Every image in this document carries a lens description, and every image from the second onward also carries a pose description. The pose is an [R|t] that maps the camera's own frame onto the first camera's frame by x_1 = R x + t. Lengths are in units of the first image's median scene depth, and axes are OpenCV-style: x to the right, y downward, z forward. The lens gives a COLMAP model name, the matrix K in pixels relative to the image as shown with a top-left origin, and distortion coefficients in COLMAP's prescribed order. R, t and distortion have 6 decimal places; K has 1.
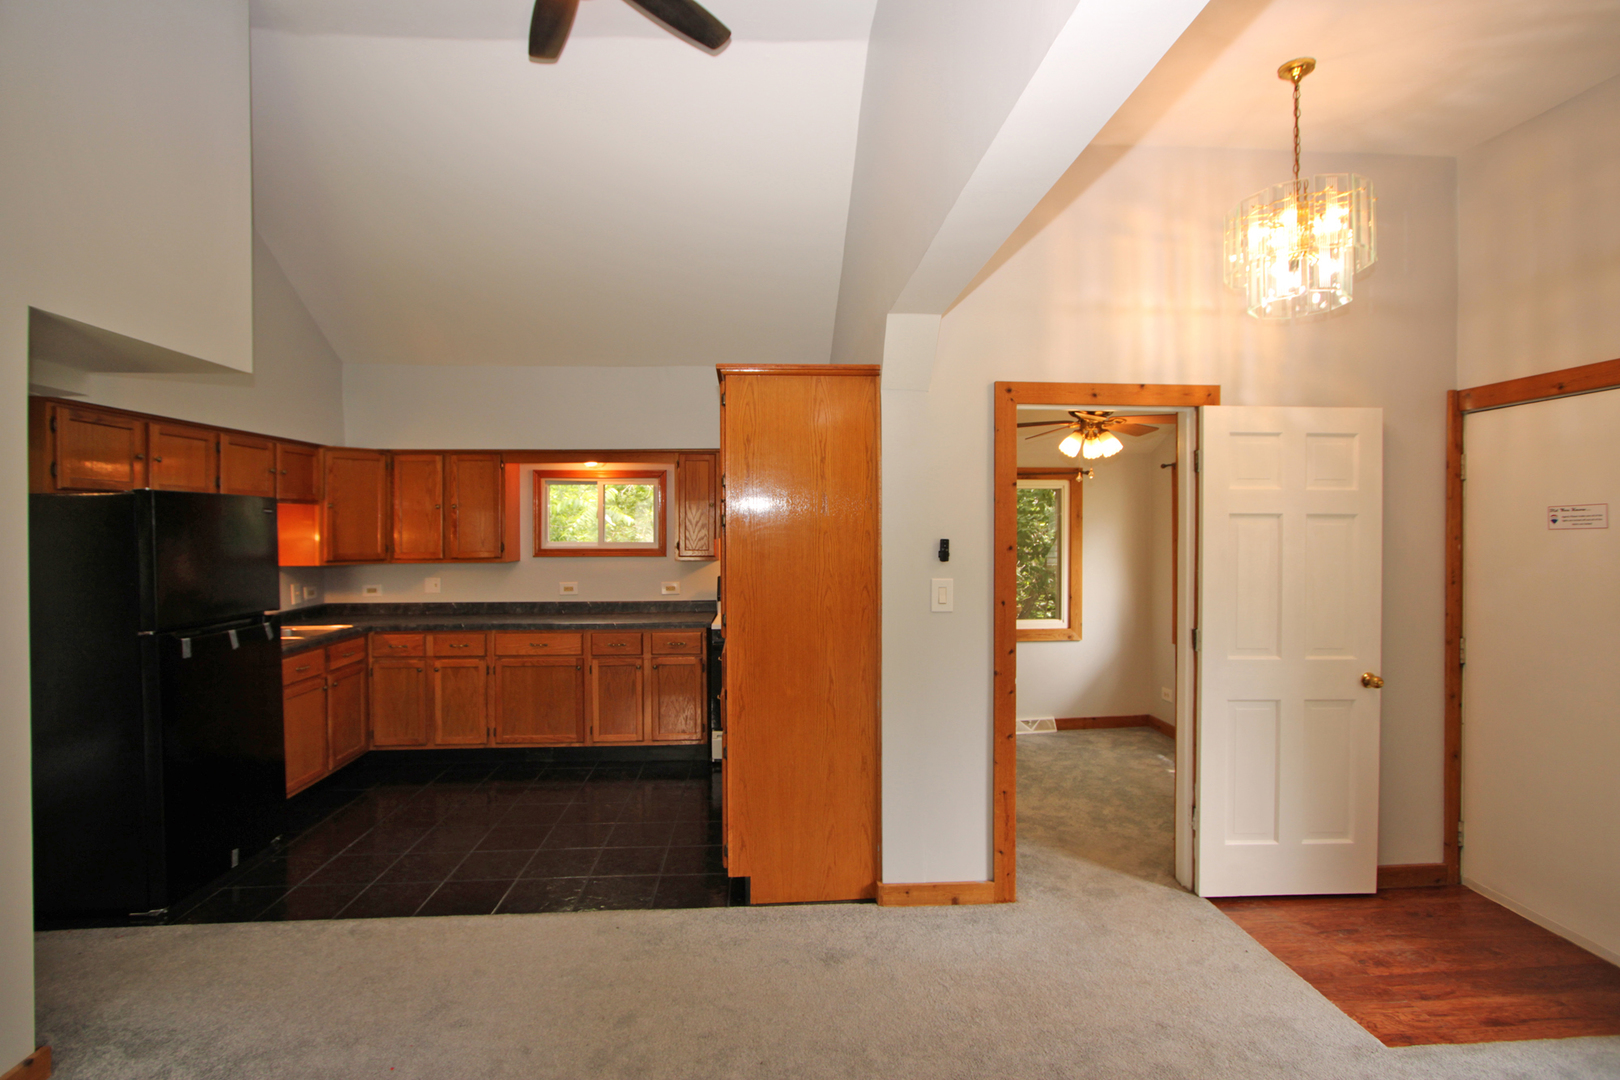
lens RADIAL K [[747.2, 0, 807.4], [0, 747.2, 530.5], [0, 0, 1]] dist [-0.022686, 0.004951]
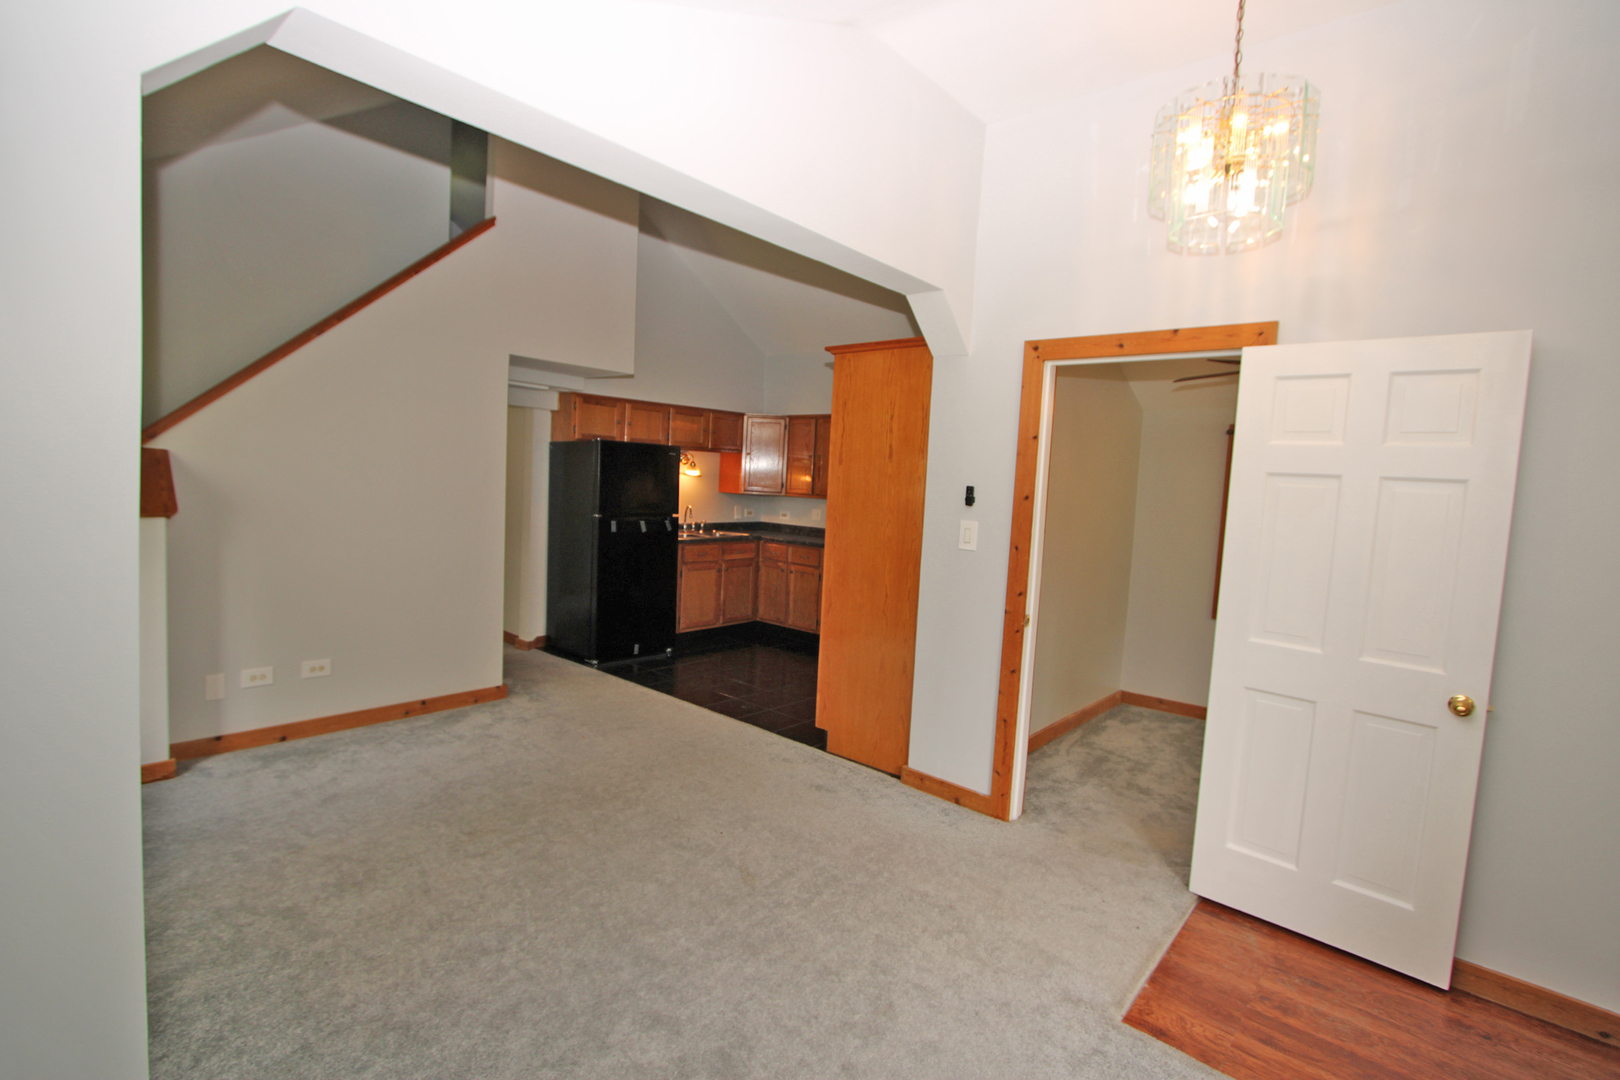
lens RADIAL K [[747.2, 0, 807.4], [0, 747.2, 532.3], [0, 0, 1]] dist [-0.022686, 0.004951]
pose [[0.706524, 0.089672, -0.701985, 0.620820], [-0.054925, 0.995896, 0.071936, 0.010344], [0.705555, -0.012268, 0.708549, 0.016707]]
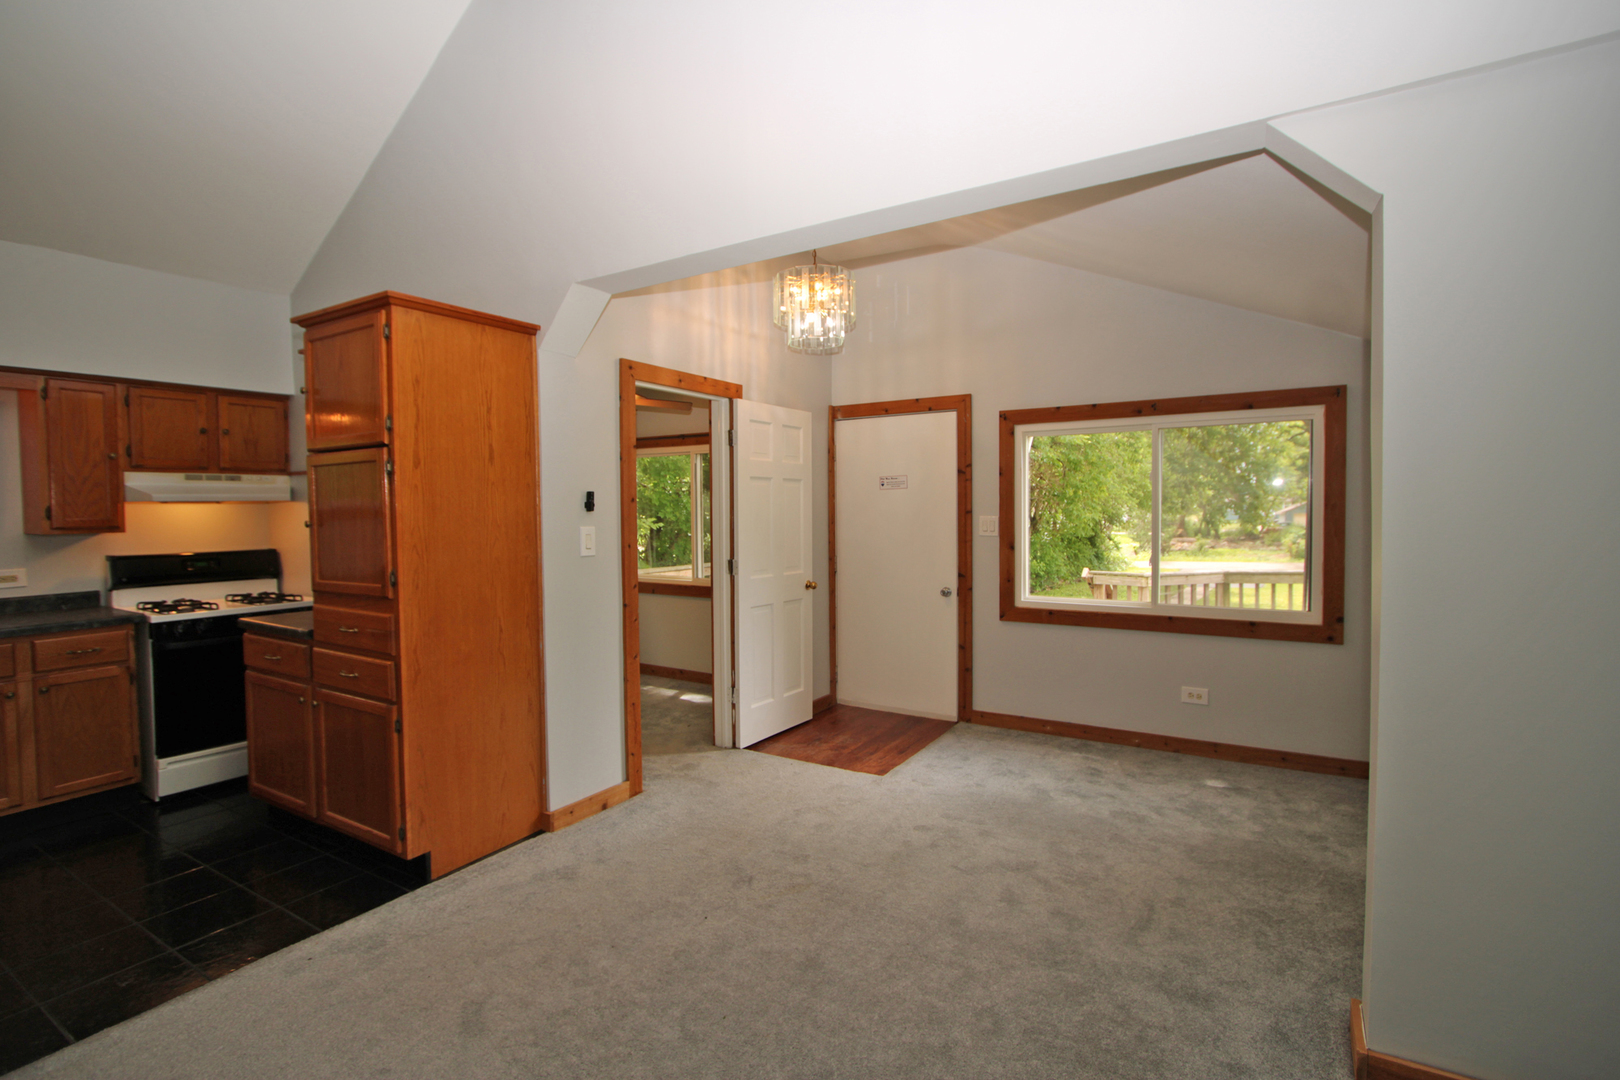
lens RADIAL K [[747.2, 0, 808.7], [0, 747.2, 531.3], [0, 0, 1]] dist [-0.022686, 0.004951]
pose [[0.578182, -0.030131, 0.815352, -0.419354], [0.010231, 0.999507, 0.029681, 0.031858], [-0.815844, -0.008819, 0.578205, 0.059734]]
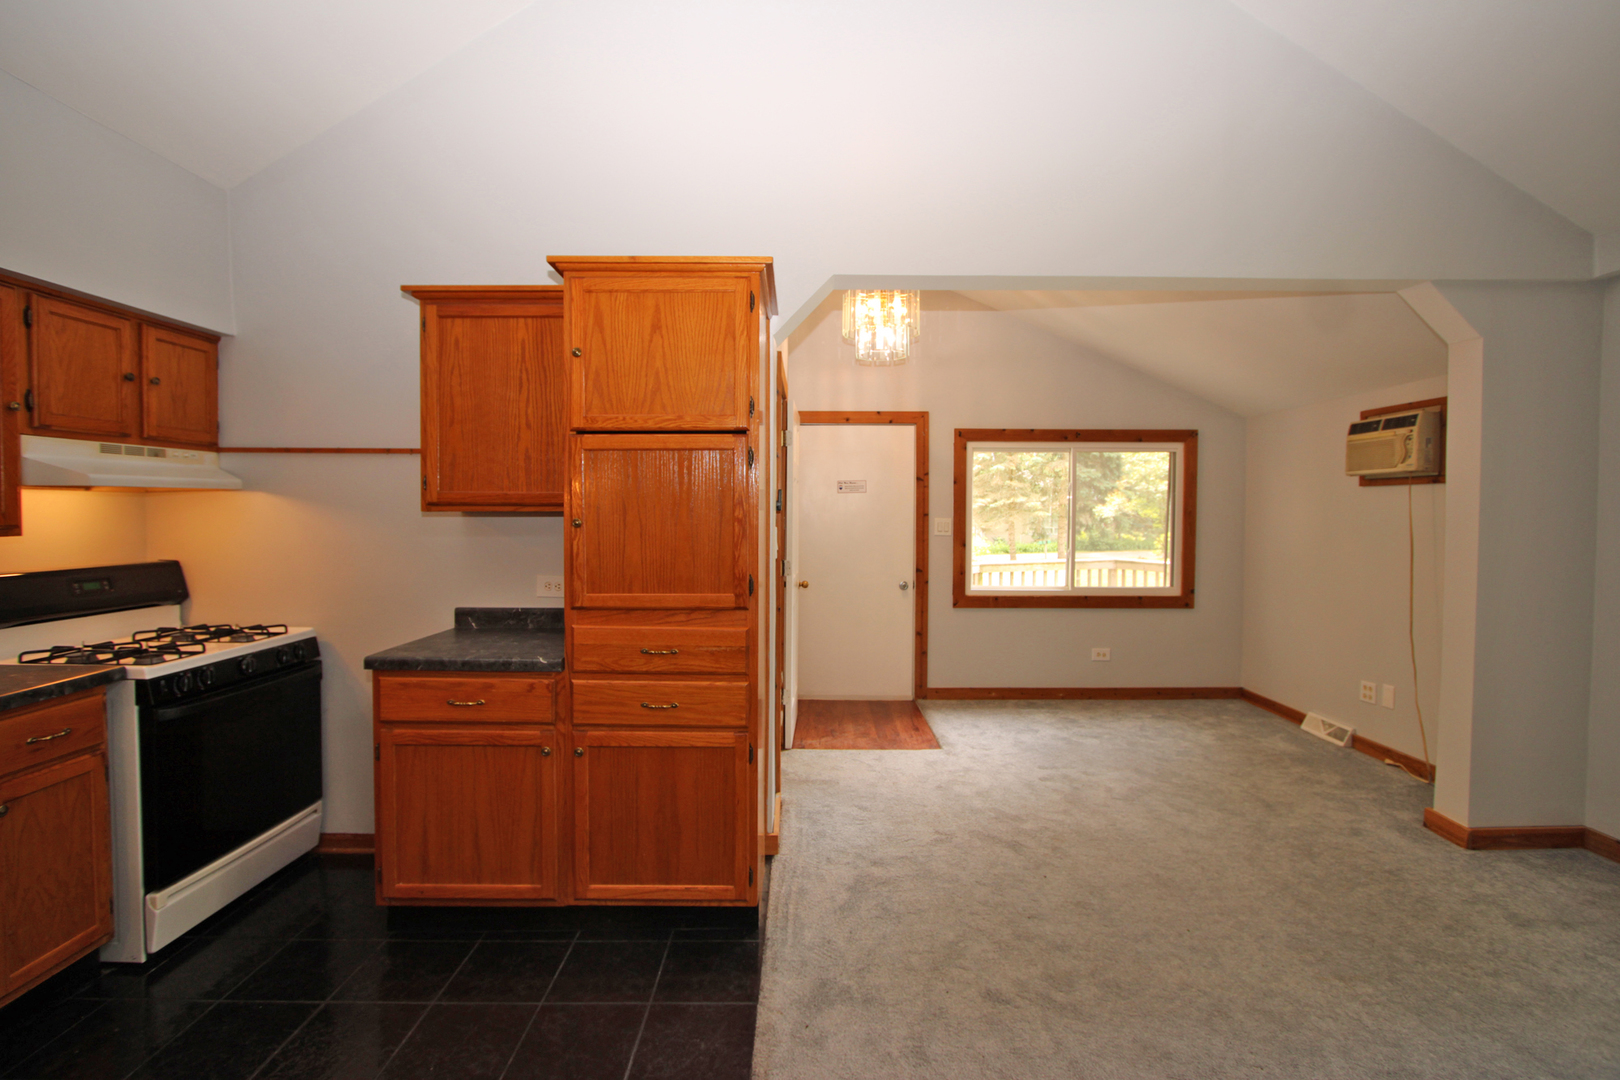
lens RADIAL K [[747.2, 0, 804.3], [0, 747.2, 528.4], [0, 0, 1]] dist [-0.022686, 0.004951]
pose [[0.065856, -0.024637, 0.997525, -0.679037], [-0.002572, 0.999688, 0.024860, 0.030876], [-0.997826, -0.004203, 0.065772, 0.685722]]
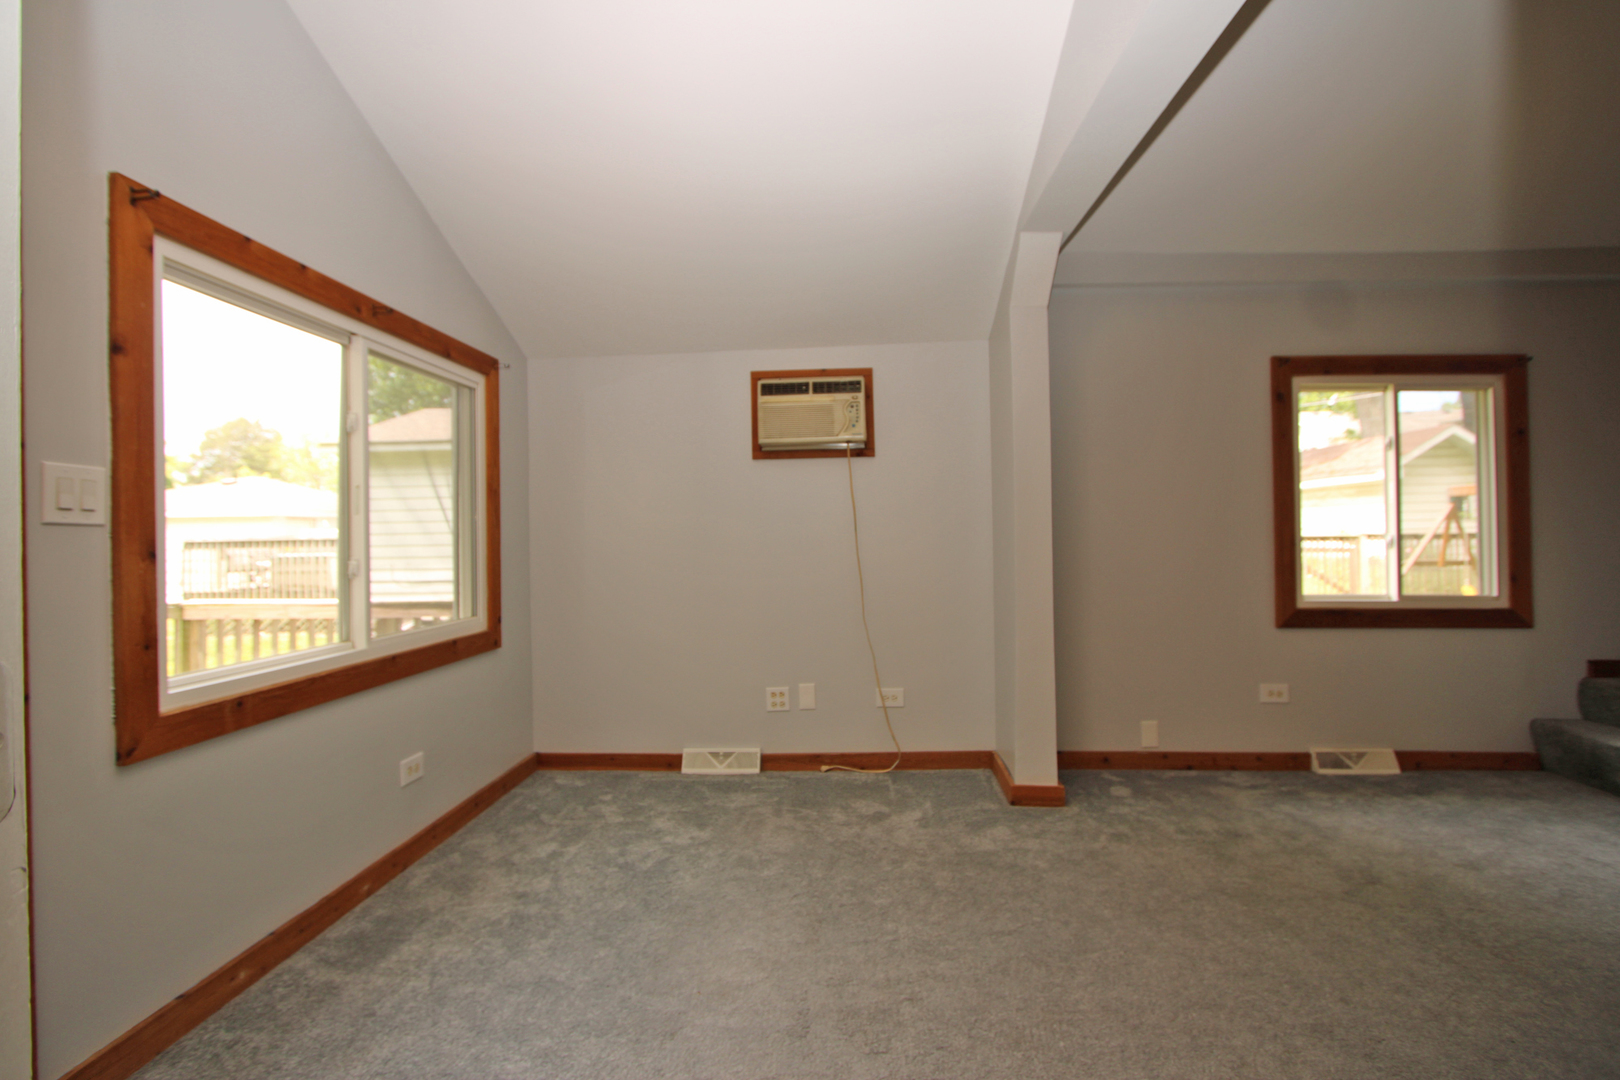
lens RADIAL K [[747.2, 0, 807.9], [0, 747.2, 531.6], [0, 0, 1]] dist [-0.022686, 0.004951]
pose [[-0.992261, 0.019370, 0.122649, 0.293502], [0.018837, 0.999807, -0.005498, 0.091131], [-0.122732, -0.003145, -0.992435, 0.860258]]
